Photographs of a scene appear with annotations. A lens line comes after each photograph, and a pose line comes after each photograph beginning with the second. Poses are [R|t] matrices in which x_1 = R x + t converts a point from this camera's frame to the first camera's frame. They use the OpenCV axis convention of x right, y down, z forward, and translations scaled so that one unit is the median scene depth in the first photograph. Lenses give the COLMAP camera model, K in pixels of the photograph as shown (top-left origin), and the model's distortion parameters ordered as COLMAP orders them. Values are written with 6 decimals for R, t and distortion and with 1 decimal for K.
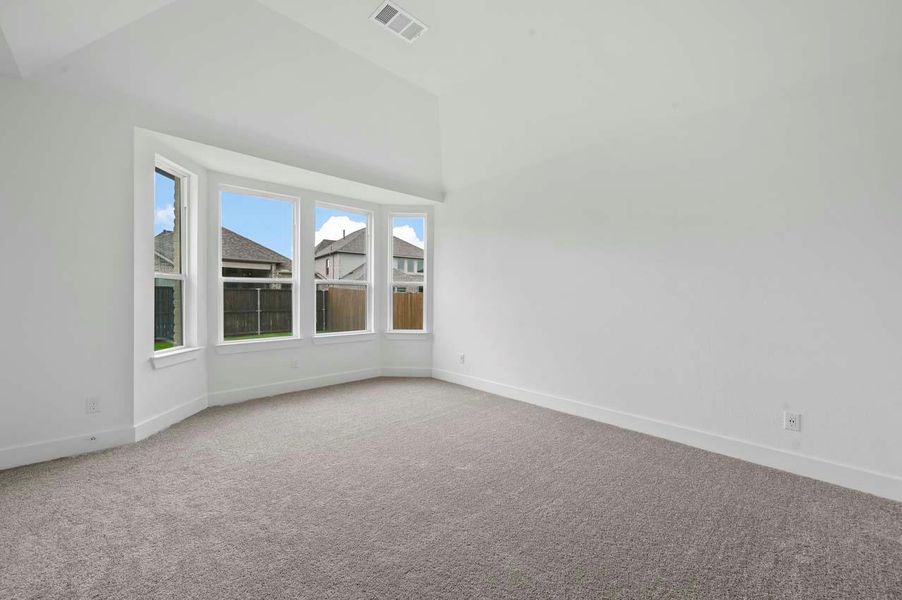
lens RADIAL K [[356.4, 0, 449.3], [0, 356.4, 301.0], [0, 0, 1]] dist [-0.002845, 0.000796]
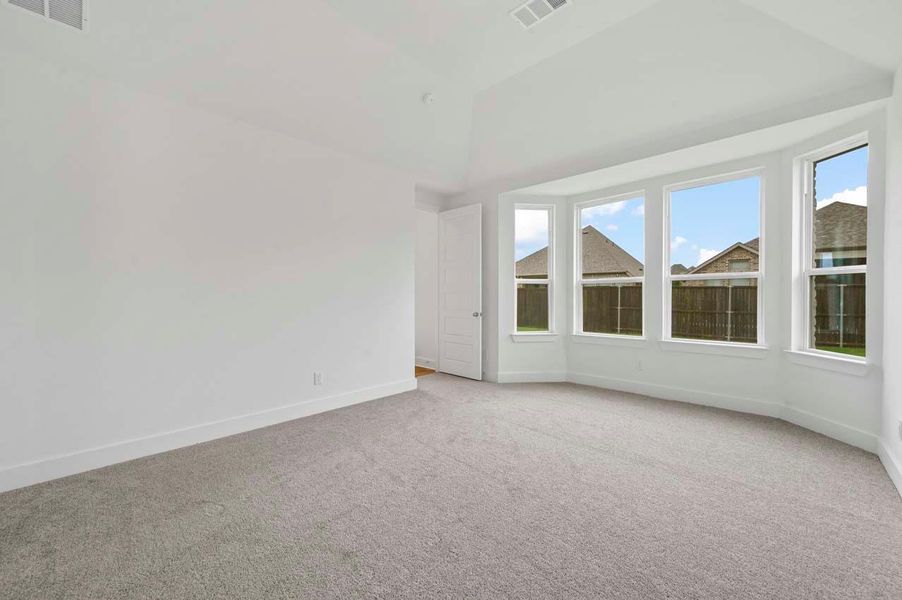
lens RADIAL K [[356.4, 0, 447.4], [0, 356.4, 294.8], [0, 0, 1]] dist [-0.002845, 0.000796]
pose [[0.053017, -0.011635, -0.998526, 0.529479], [-0.007448, 0.999900, -0.012047, 0.003326], [0.998566, 0.008076, 0.052925, 0.464644]]
